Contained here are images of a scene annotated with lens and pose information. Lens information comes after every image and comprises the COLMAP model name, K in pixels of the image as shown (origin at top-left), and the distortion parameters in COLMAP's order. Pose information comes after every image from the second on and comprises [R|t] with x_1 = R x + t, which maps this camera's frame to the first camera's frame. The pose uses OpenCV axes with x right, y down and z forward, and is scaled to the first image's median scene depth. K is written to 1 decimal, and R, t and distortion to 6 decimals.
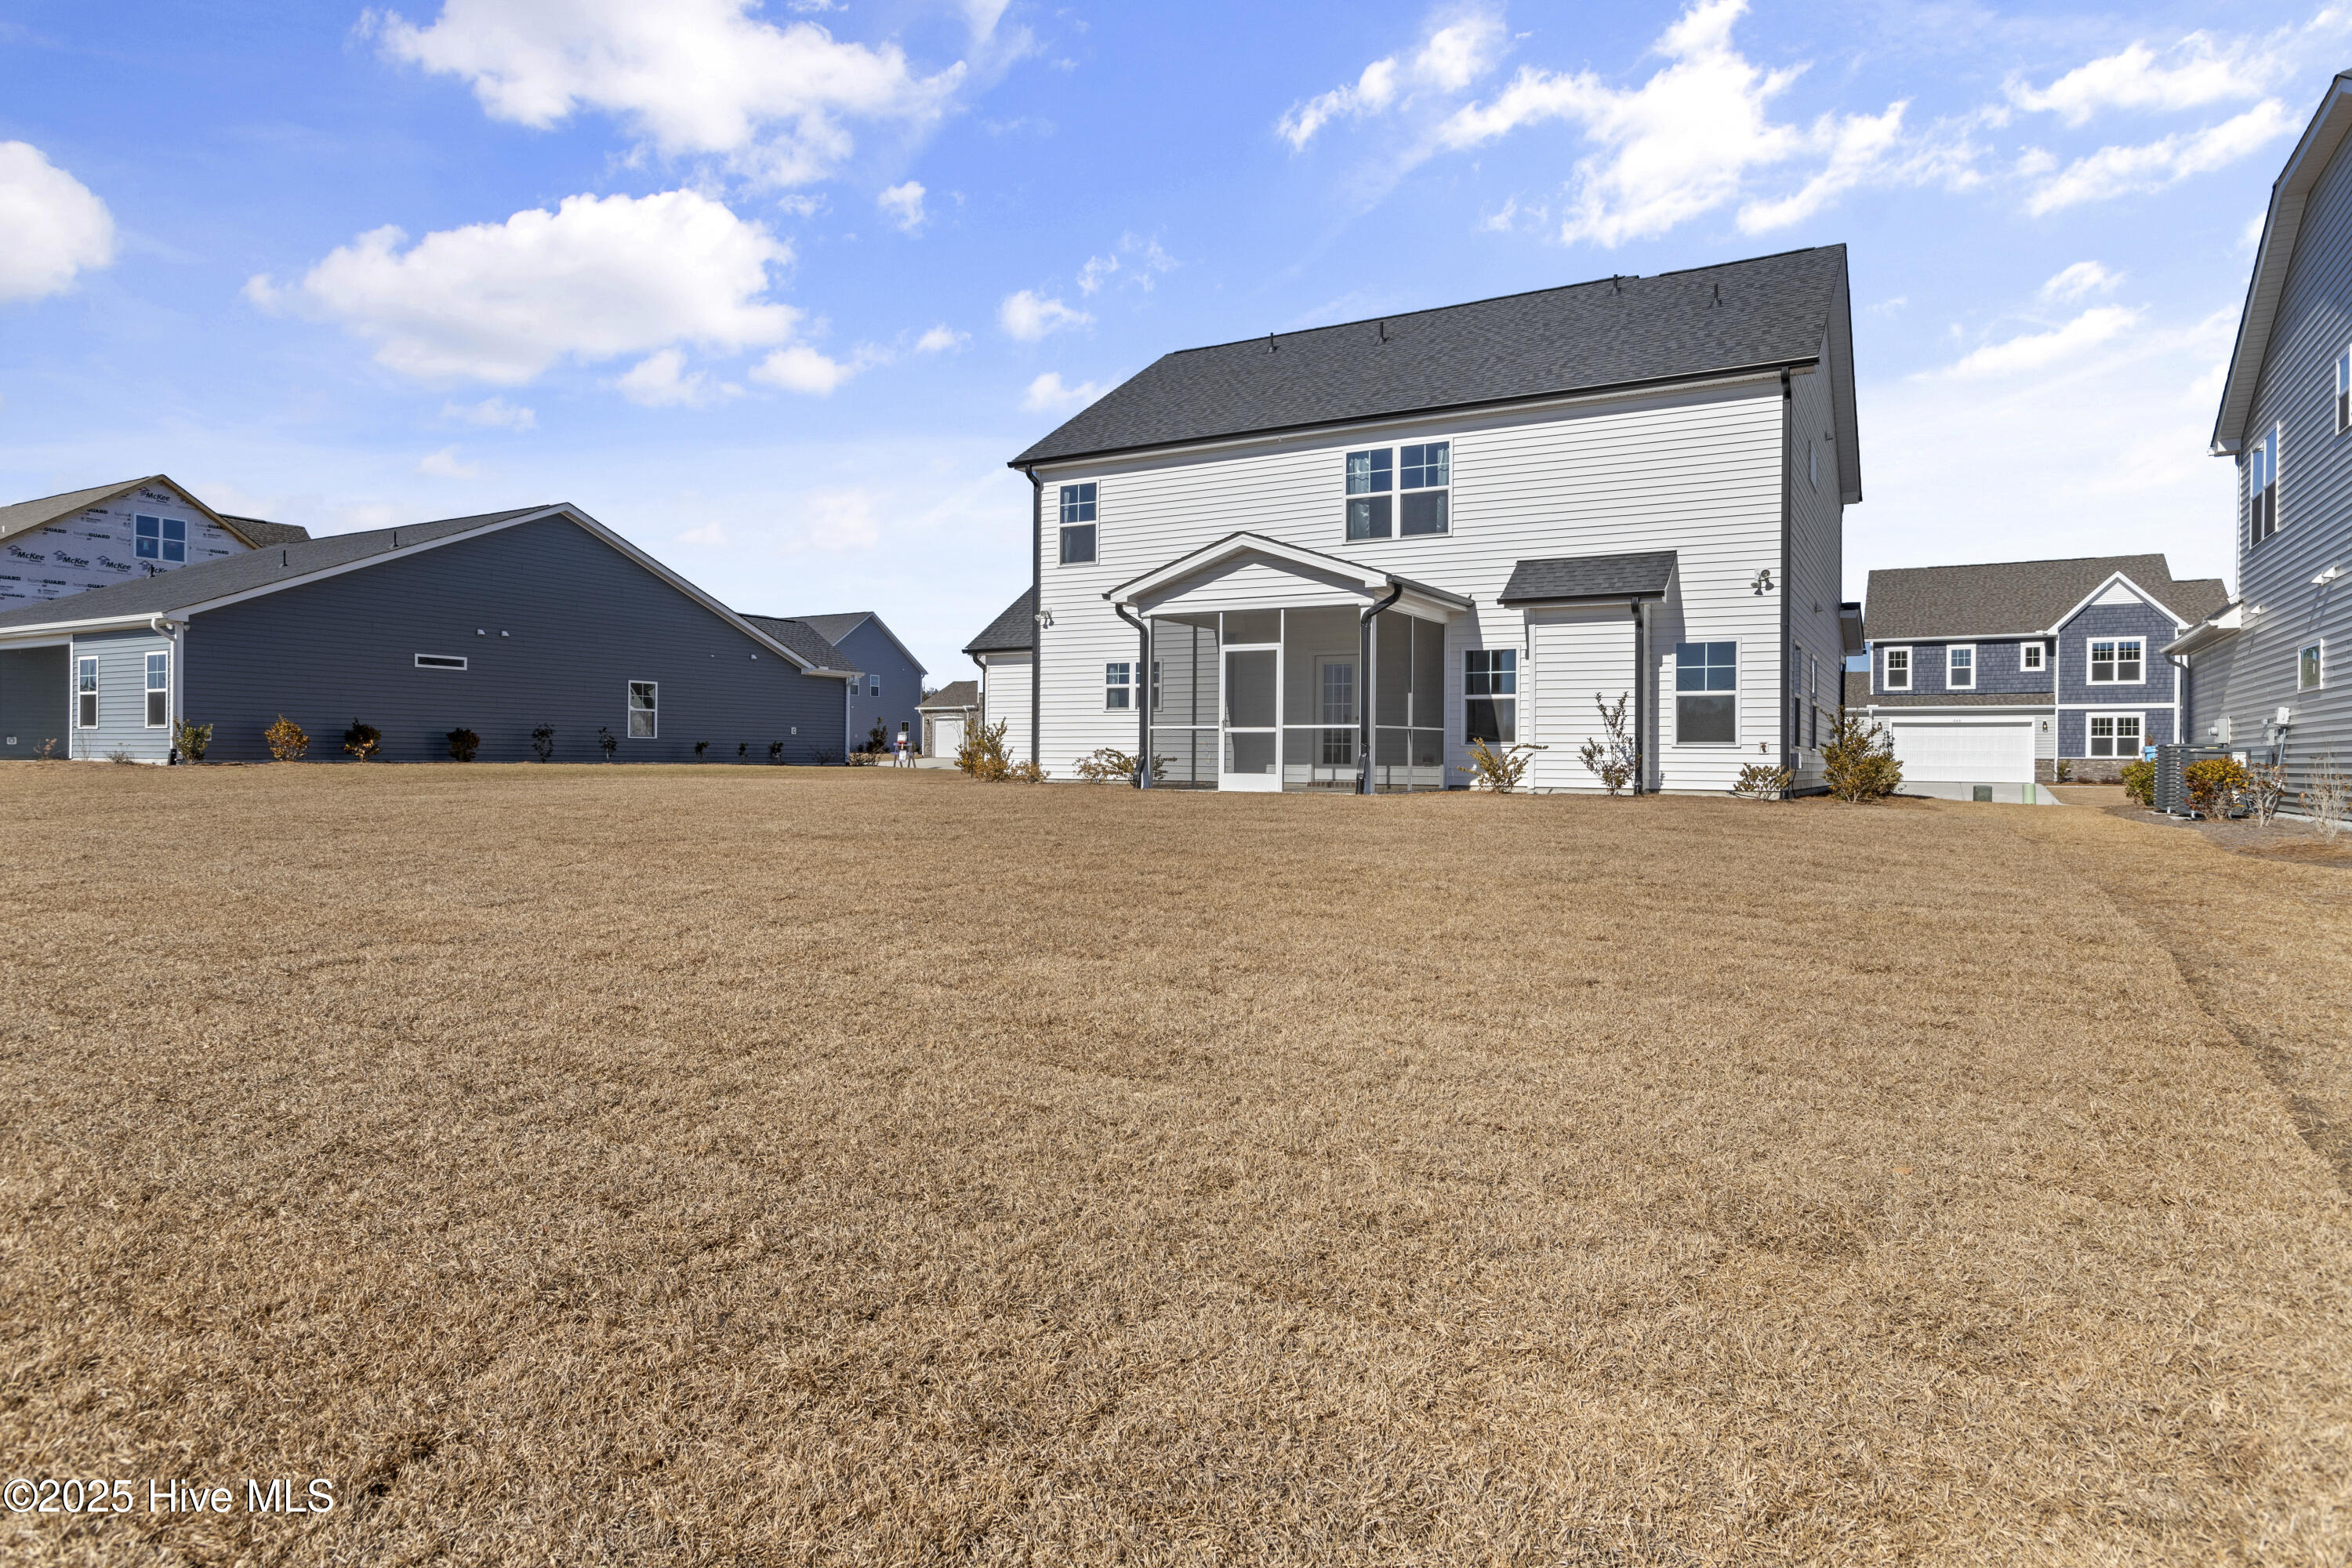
lens RADIAL K [[1393.4, 0, 1174.3], [0, 1393.4, 770.8], [0, 0, 1]] dist [0.008048, 0.002755]
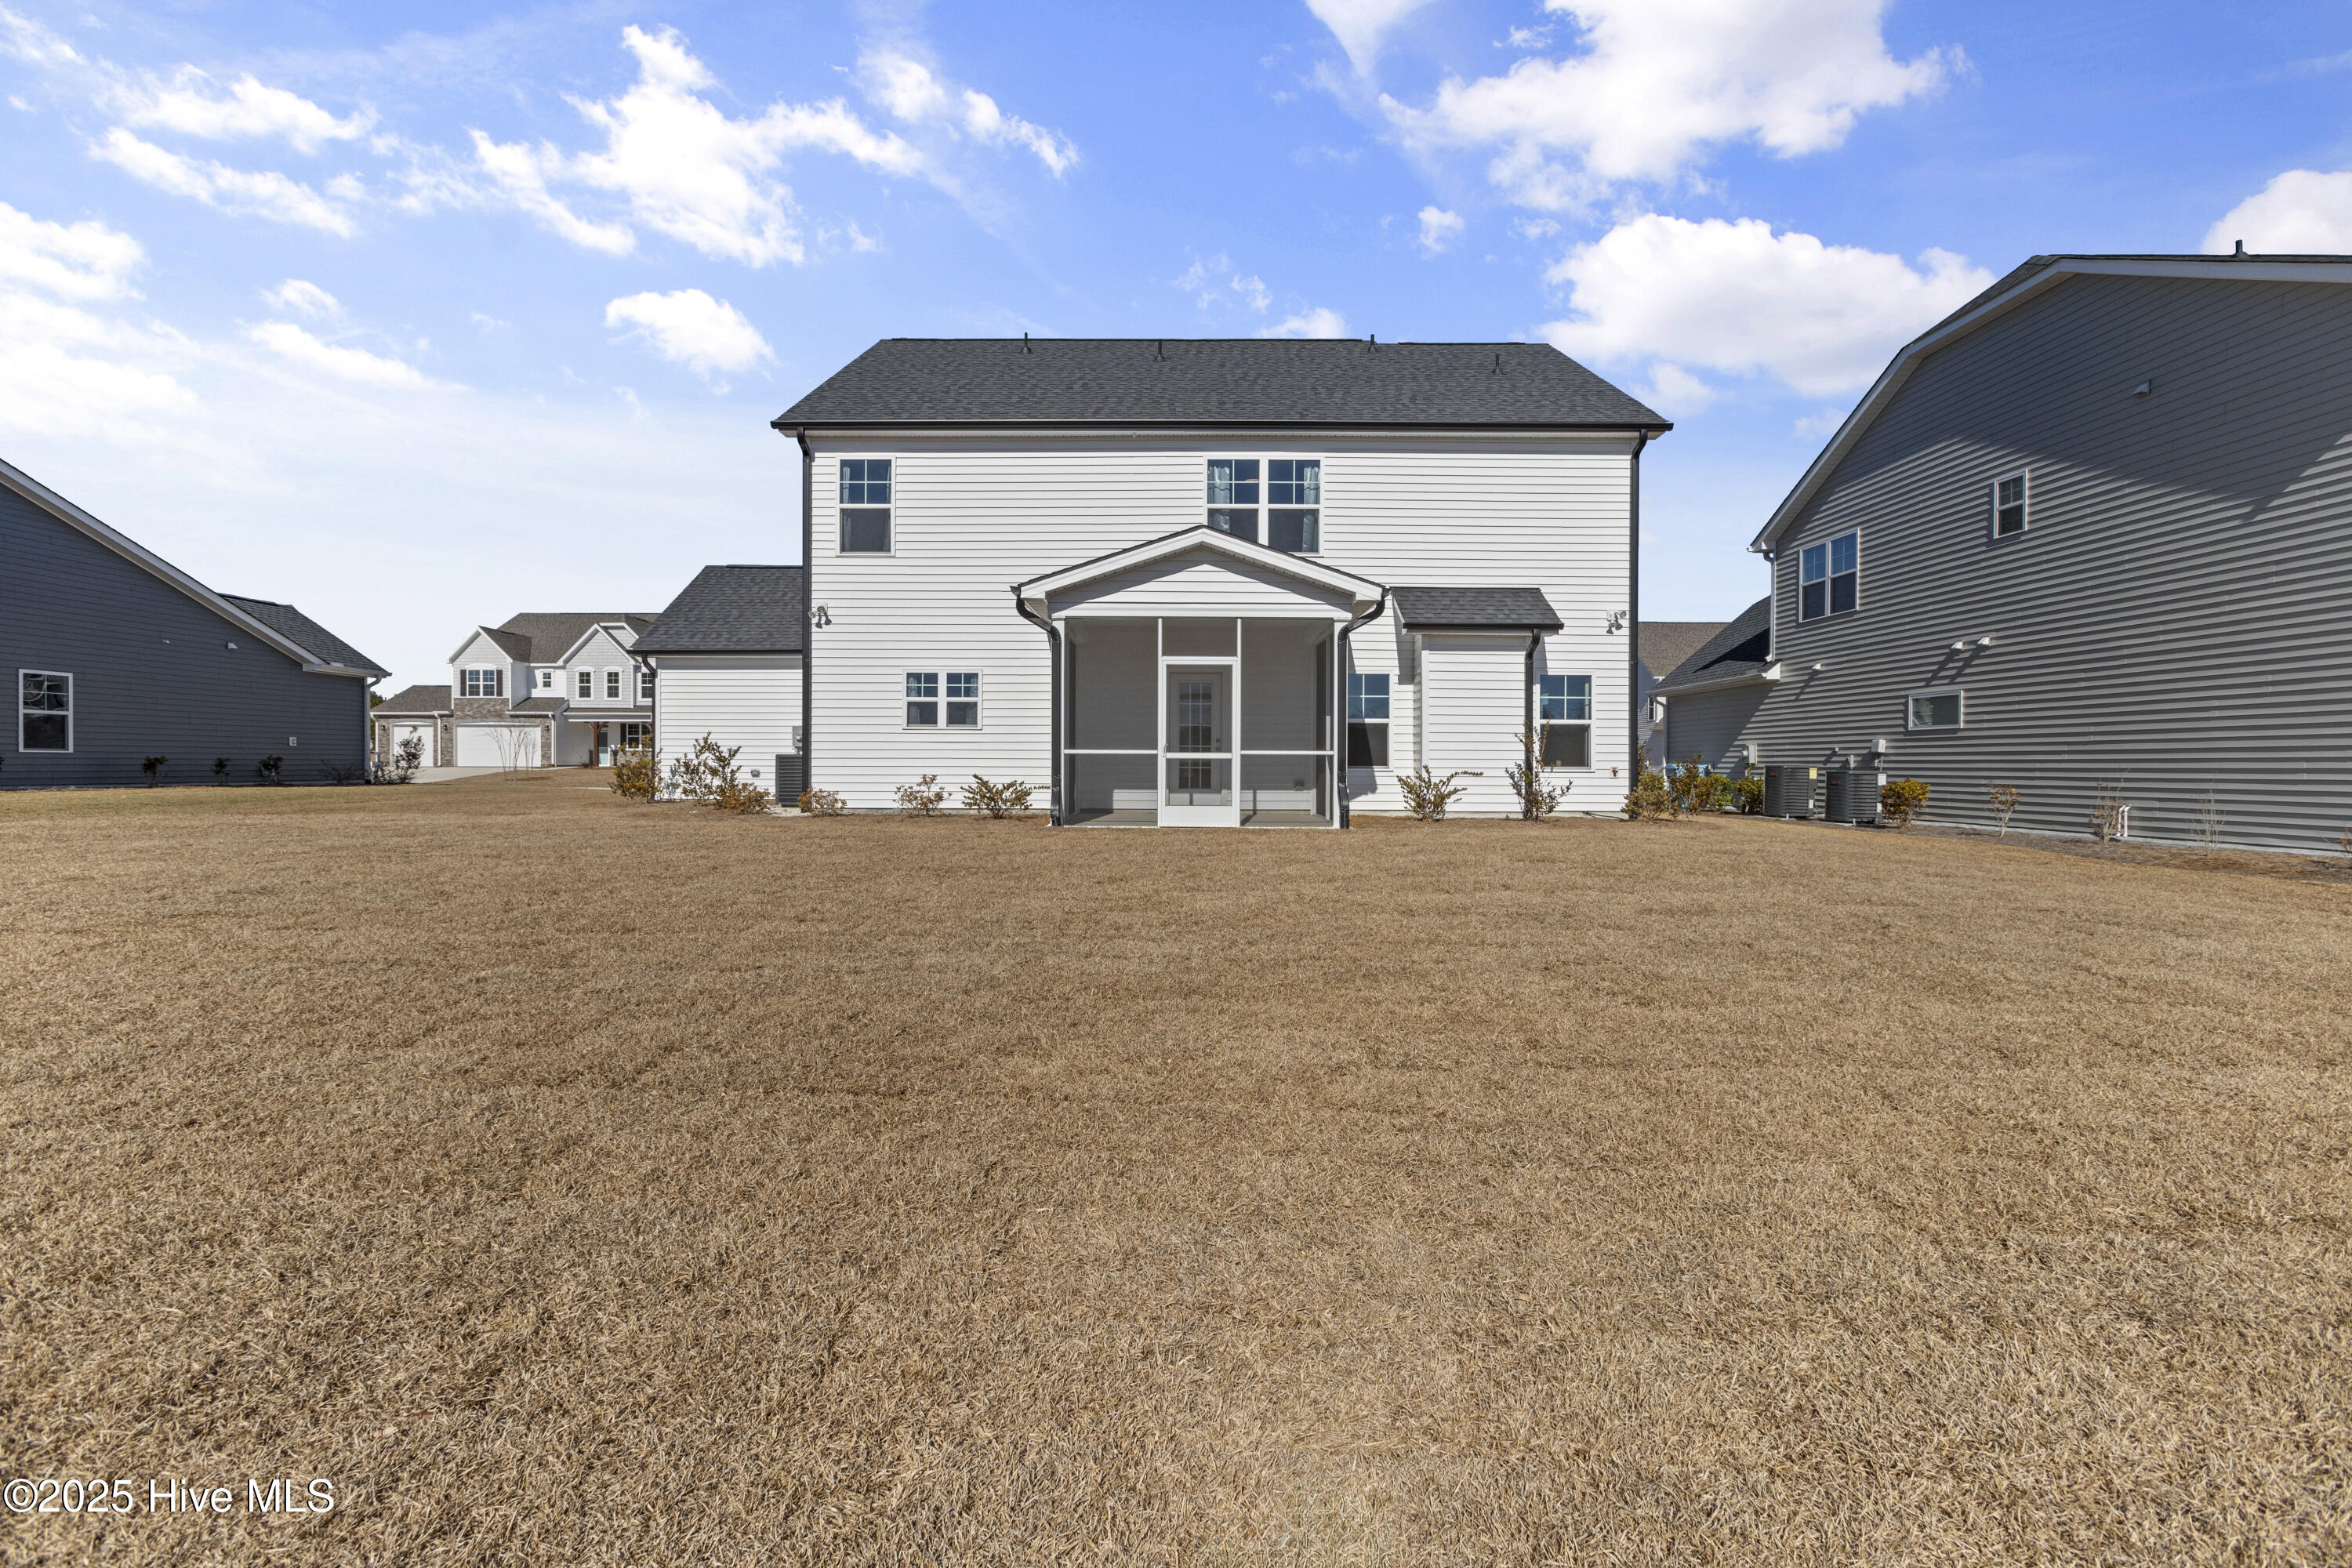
lens RADIAL K [[1102.1, 0, 1179.9], [0, 1102.1, 782.1], [0, 0, 1]] dist [-0.003114, 0.000095]
pose [[0.863733, -0.011134, 0.503826, -0.278837], [0.006098, 0.999914, 0.011644, -0.018773], [-0.503912, -0.006985, 0.863727, 0.374105]]
